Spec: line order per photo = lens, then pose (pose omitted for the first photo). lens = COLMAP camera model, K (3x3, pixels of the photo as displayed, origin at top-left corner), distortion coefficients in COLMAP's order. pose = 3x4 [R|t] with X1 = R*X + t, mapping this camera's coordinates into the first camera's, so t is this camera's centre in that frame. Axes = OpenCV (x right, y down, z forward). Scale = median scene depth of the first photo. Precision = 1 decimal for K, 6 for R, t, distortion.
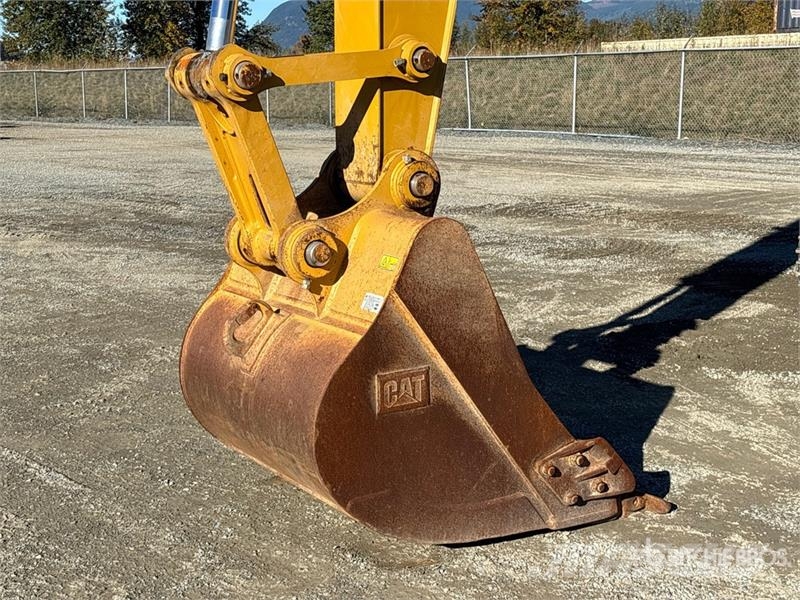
lens RADIAL K [[1193.6, 0, 388.2], [0, 1193.6, 302.0], [0, 0, 1]] dist [0.150661, -0.126172]
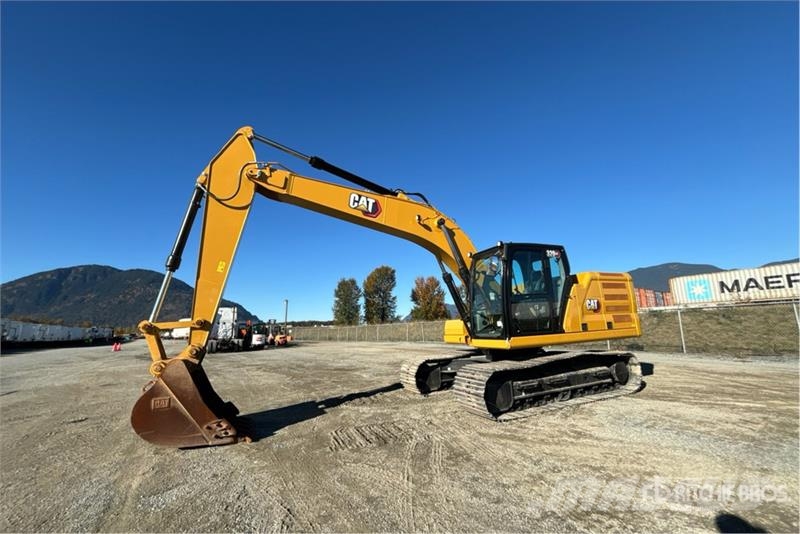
lens RADIAL K [[322.3, 0, 397.0], [0, 322.3, 267.4], [0, 0, 1]] dist [0.007539, -0.005571]
pose [[0.990467, -0.042567, -0.131009, 0.859069], [-0.008167, 0.931237, -0.364321, 0.032728], [0.137509, 0.361918, 0.922012, -0.059618]]
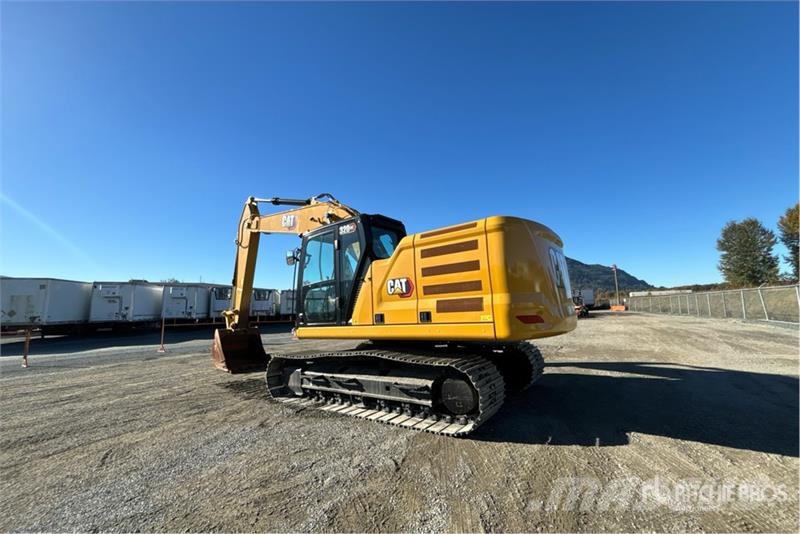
lens RADIAL K [[322.3, 0, 397.0], [0, 322.3, 267.4], [0, 0, 1]] dist [0.007539, -0.005571]
pose [[0.366139, -0.123412, -0.922340, 2.520748], [-0.140639, 0.972443, -0.185945, -0.232498], [0.919871, 0.197798, 0.338693, 1.165579]]
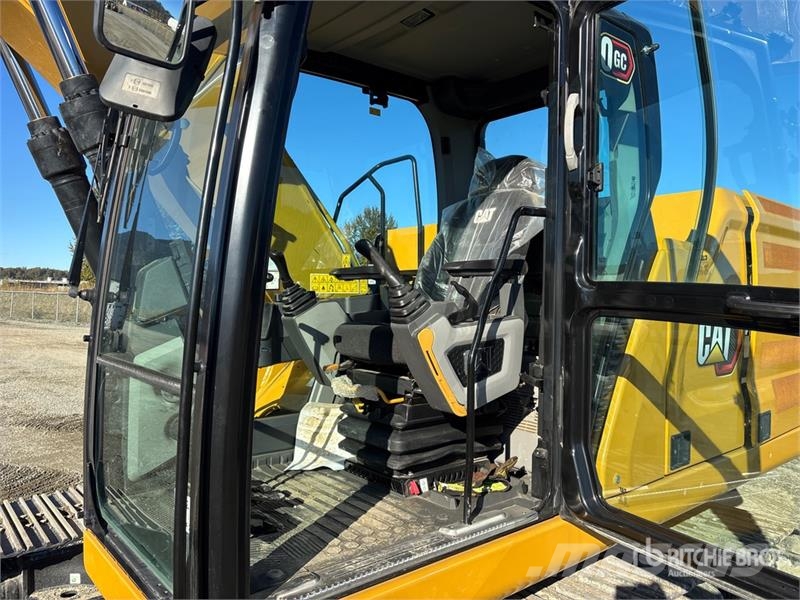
lens RADIAL K [[608.6, 0, 401.2], [0, 608.6, 306.1], [0, 0, 1]] dist [0.003771, -0.000261]
pose [[0.989455, 0.035533, 0.140412, 1.156110], [-0.010415, 0.984386, -0.175715, -0.288678], [-0.144463, 0.172400, 0.974376, 0.966405]]
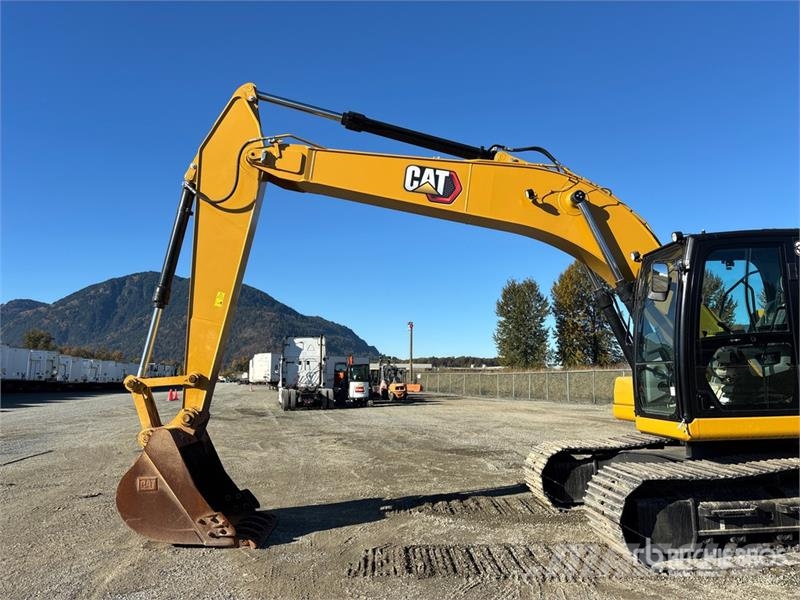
lens RADIAL K [[599.0, 0, 392.6], [0, 599.0, 297.8], [0, 0, 1]] dist [0.076340, -0.100961]
pose [[0.871013, -0.057424, -0.487892, 1.214445], [-0.095810, 0.954217, -0.283356, -0.002444], [0.481826, 0.293552, 0.825634, -0.124191]]
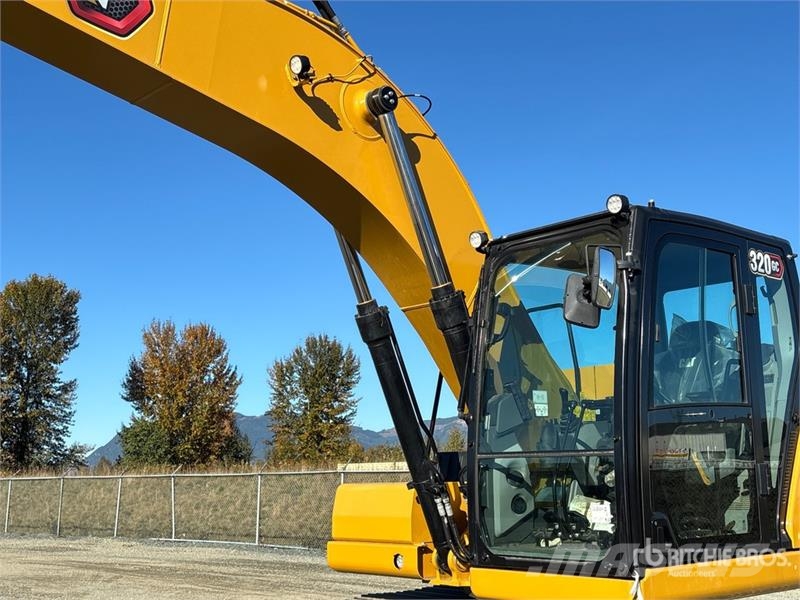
lens RADIAL K [[998.4, 0, 395.3], [0, 998.4, 300.4], [0, 0, 1]] dist [0.177015, -0.705245]
pose [[0.984582, 0.042444, 0.169699, 0.688857], [0.022214, 0.931924, -0.361973, -0.068145], [-0.173510, 0.360161, 0.916612, 0.288934]]
